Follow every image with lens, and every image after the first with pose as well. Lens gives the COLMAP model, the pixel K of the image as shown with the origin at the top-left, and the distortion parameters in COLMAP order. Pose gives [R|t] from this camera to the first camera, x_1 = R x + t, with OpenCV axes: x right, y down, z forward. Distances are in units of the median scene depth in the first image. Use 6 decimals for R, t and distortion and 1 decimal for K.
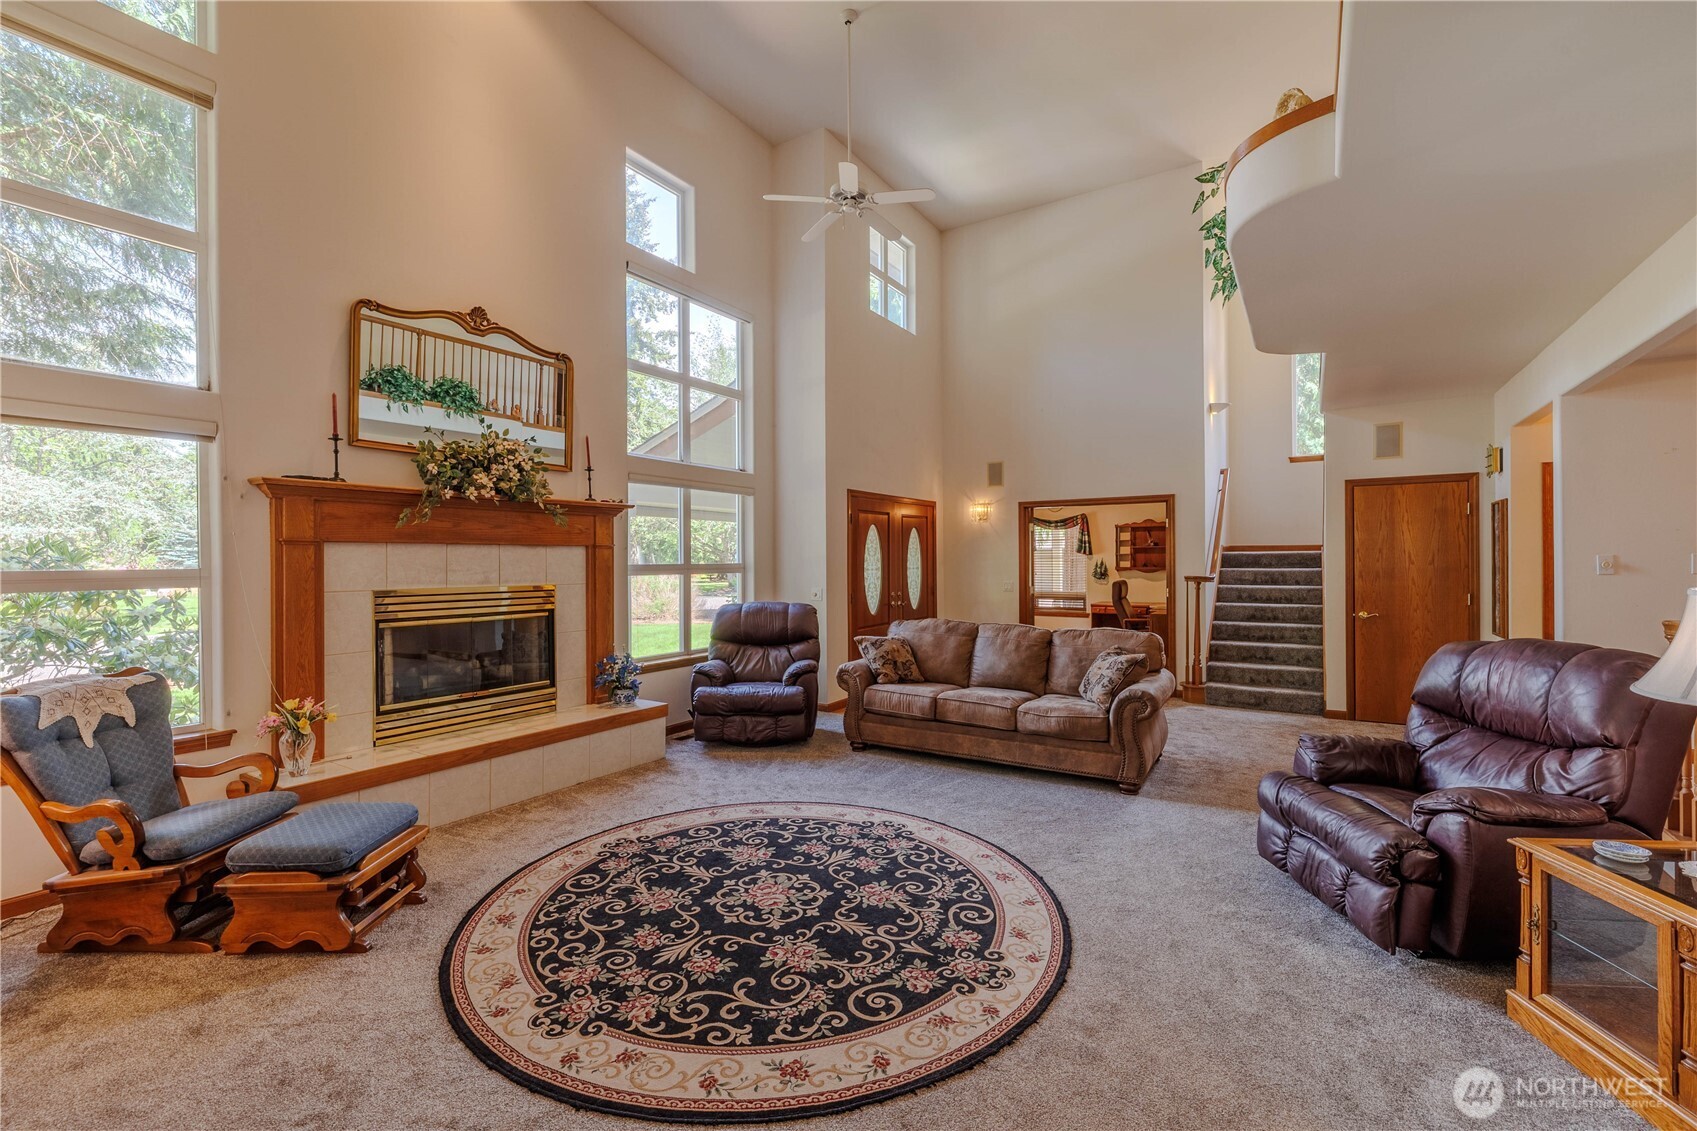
lens RADIAL K [[720.7, 0, 808.0], [0, 720.7, 557.0], [0, 0, 1]] dist [-0.001910, 0.000504]
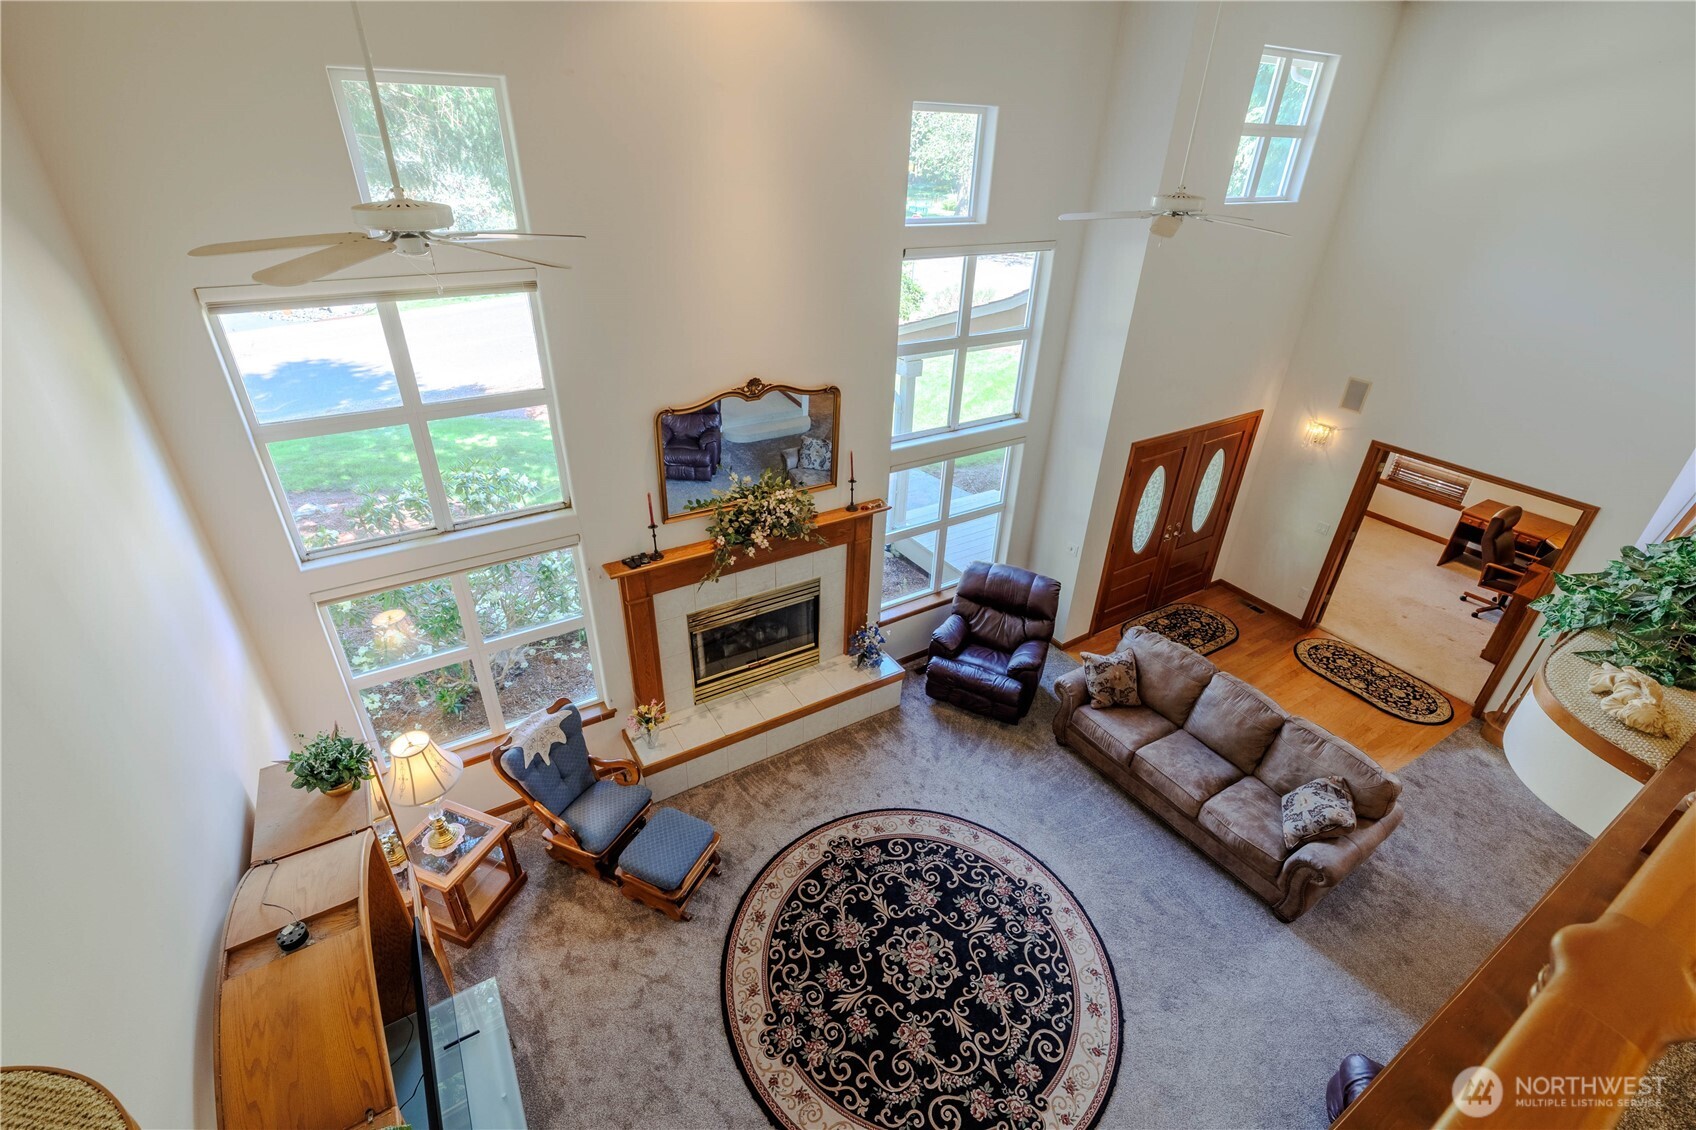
lens RADIAL K [[720.3, 0, 807.5], [0, 720.3, 556.5], [0, 0, 1]] dist [-0.001910, 0.000504]
pose [[0.907129, 0.209359, -0.365083, 0.092277], [-0.008130, 0.876041, 0.482168, -0.850680], [0.420774, -0.434421, 0.796384, 0.070265]]
